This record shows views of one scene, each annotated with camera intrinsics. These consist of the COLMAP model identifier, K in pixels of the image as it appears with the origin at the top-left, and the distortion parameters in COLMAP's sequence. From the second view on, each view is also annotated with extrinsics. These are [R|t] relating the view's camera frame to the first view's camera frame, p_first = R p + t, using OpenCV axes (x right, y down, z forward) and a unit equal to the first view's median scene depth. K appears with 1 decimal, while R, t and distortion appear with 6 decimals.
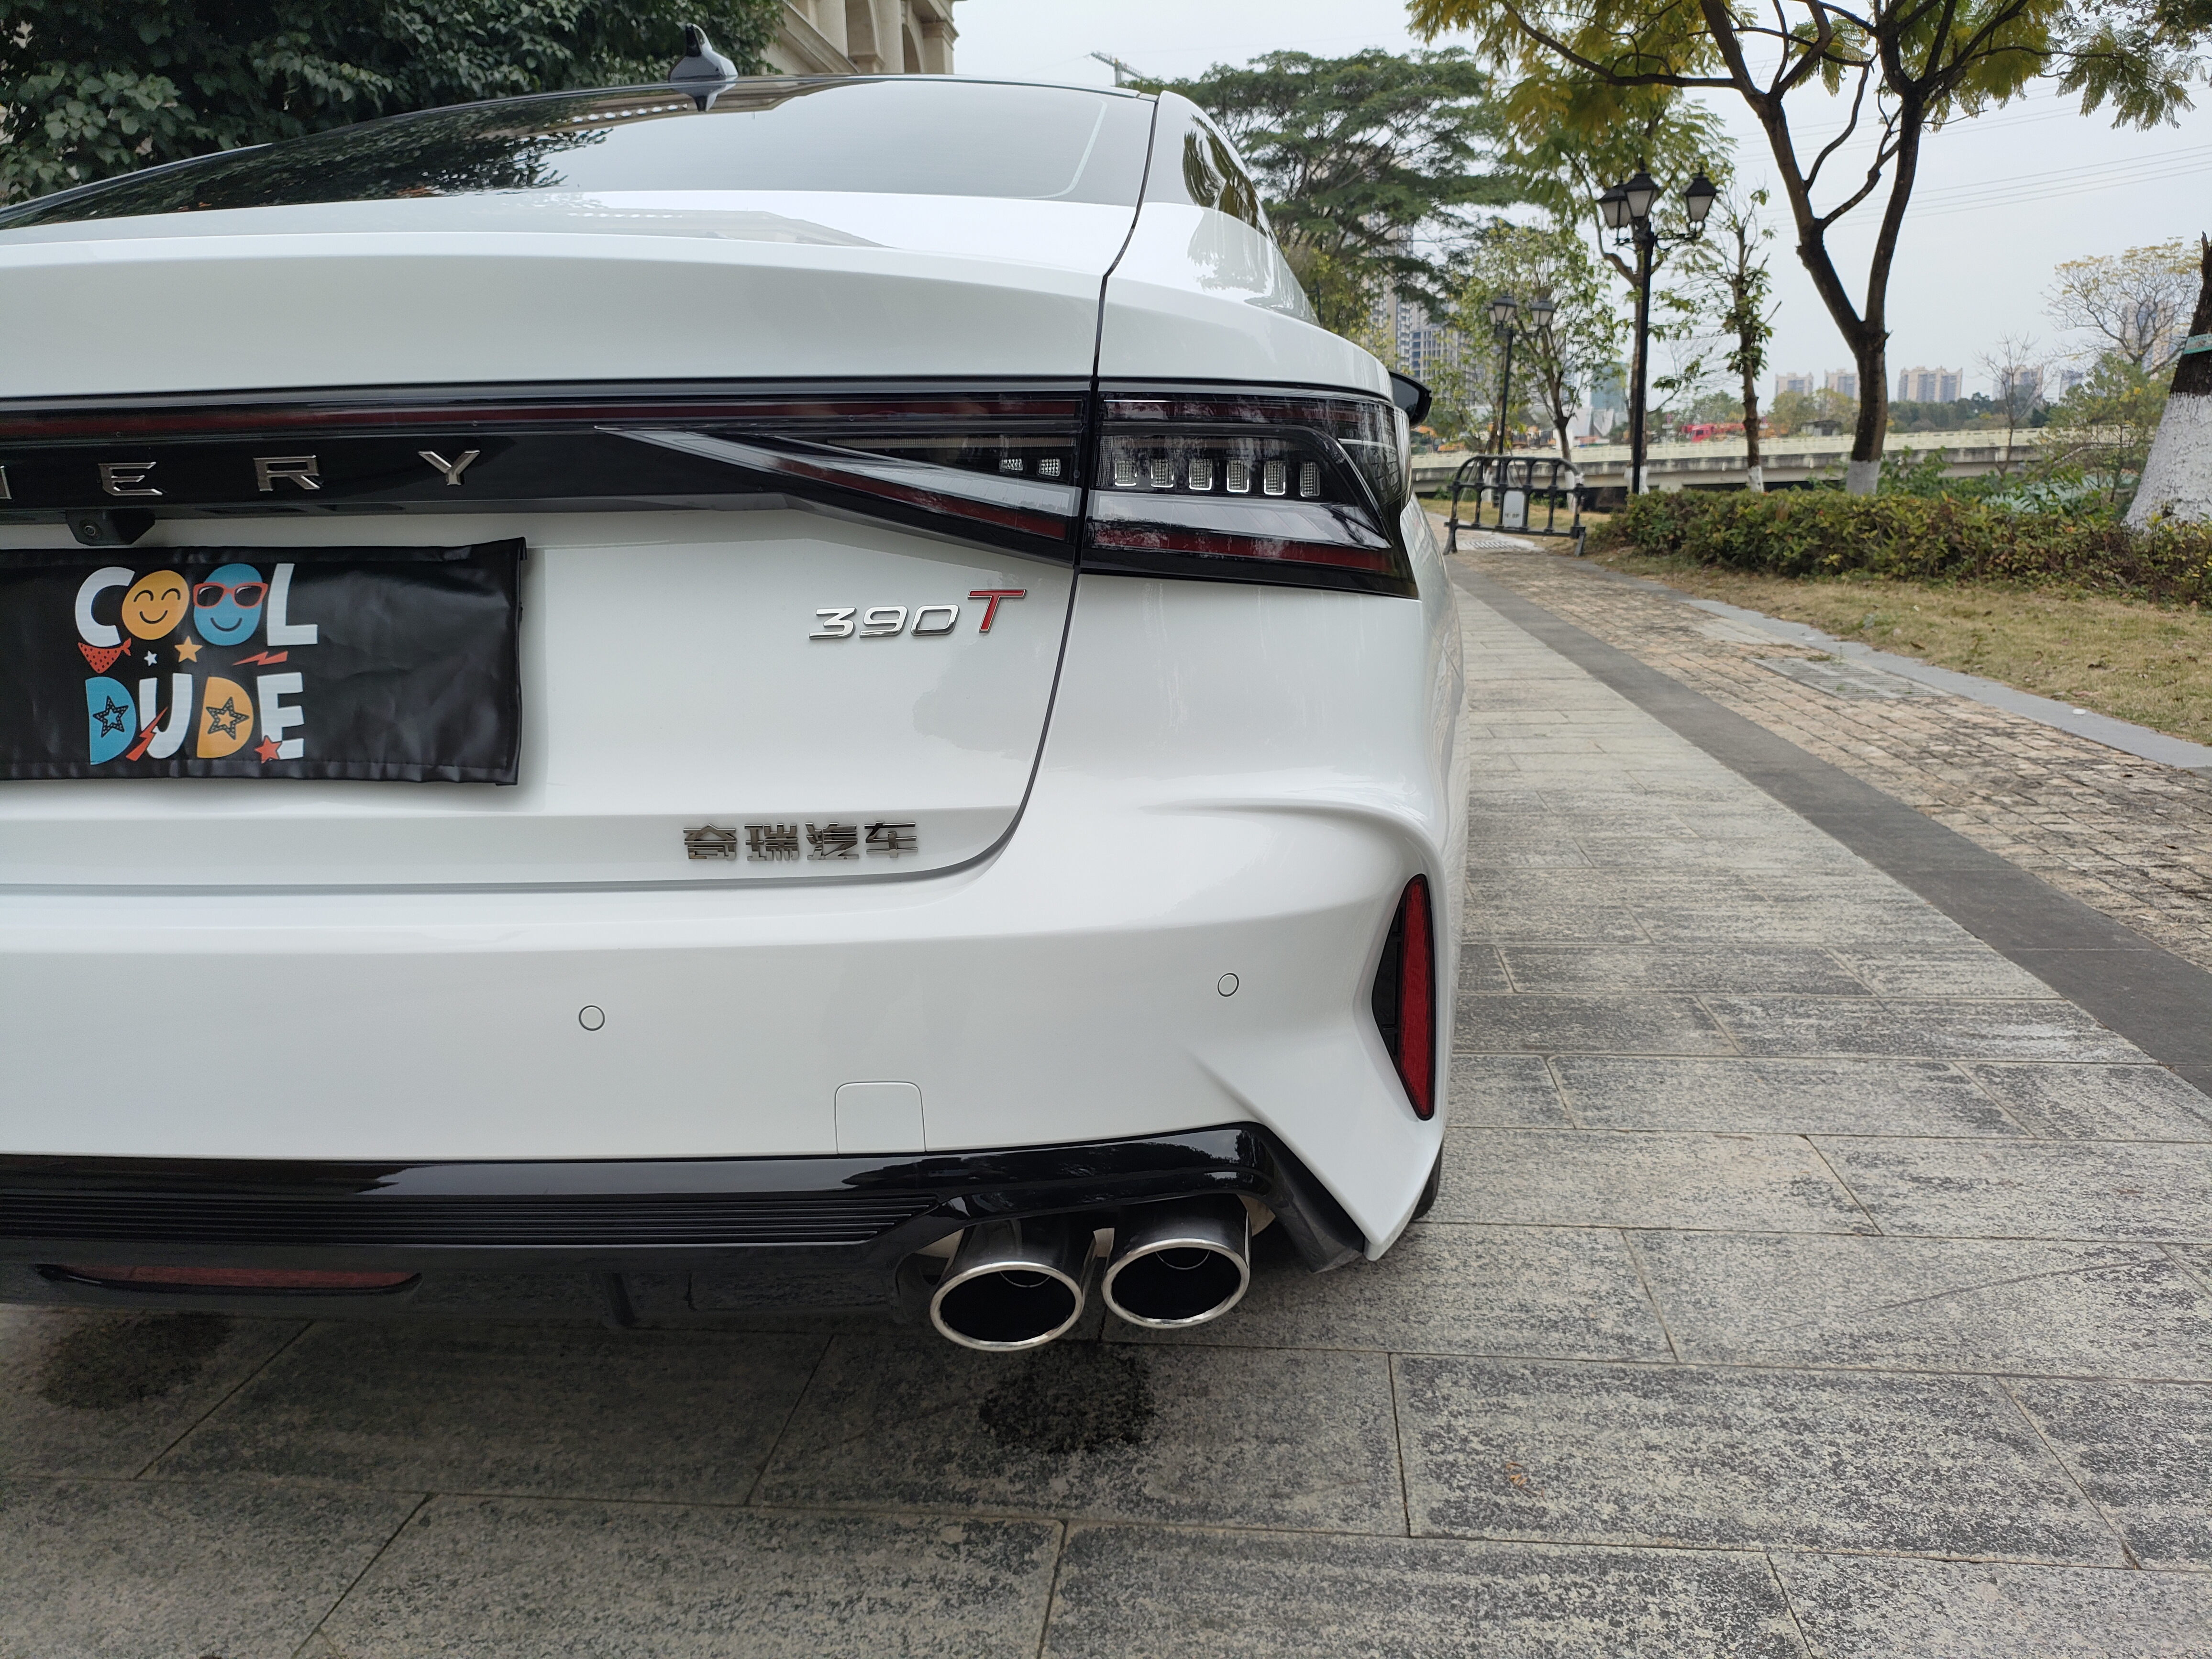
lens RADIAL K [[1627.3, 0, 1101.0], [0, 1627.3, 829.2], [0, 0, 1]] dist [0.045544, -0.046529]
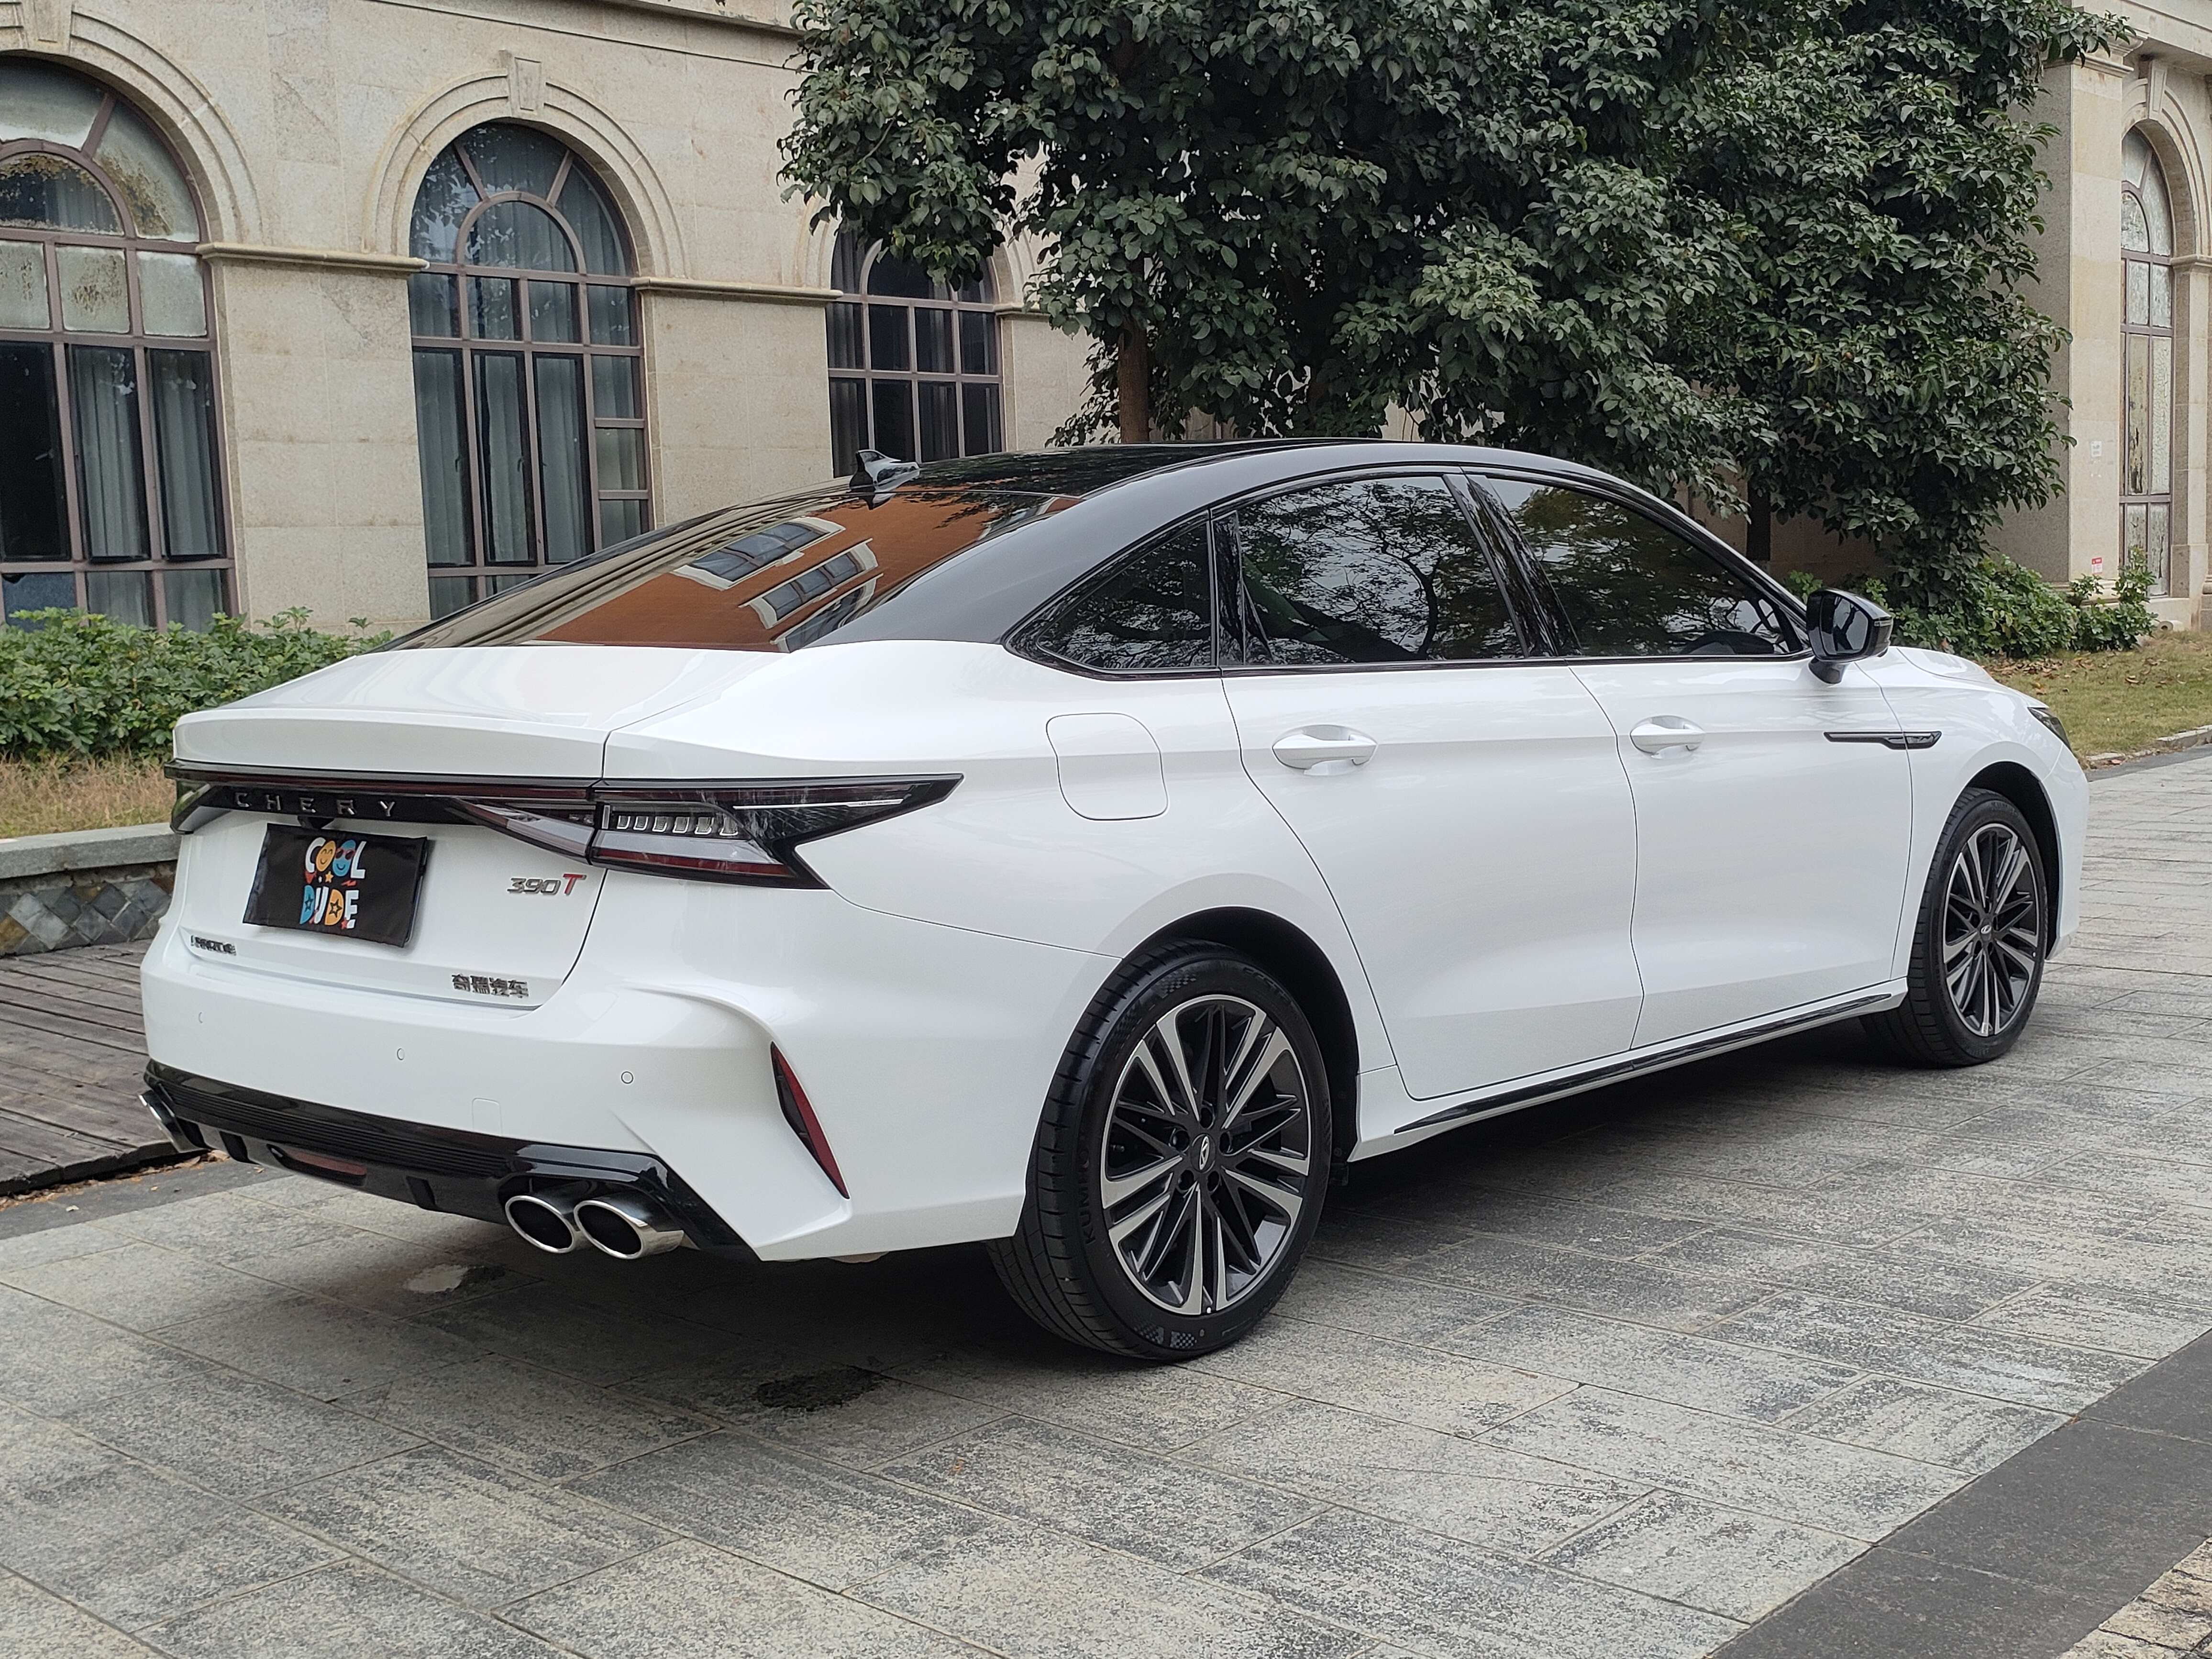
lens RADIAL K [[2525.7, 0, 1111.1], [0, 2525.7, 848.5], [0, 0, 1]] dist [0.049330, 0.000000]
pose [[0.800192, 0.062871, -0.596440, 0.556777], [-0.113585, 0.992379, -0.047781, -0.024009], [0.588890, 0.105981, 0.801234, -0.273257]]
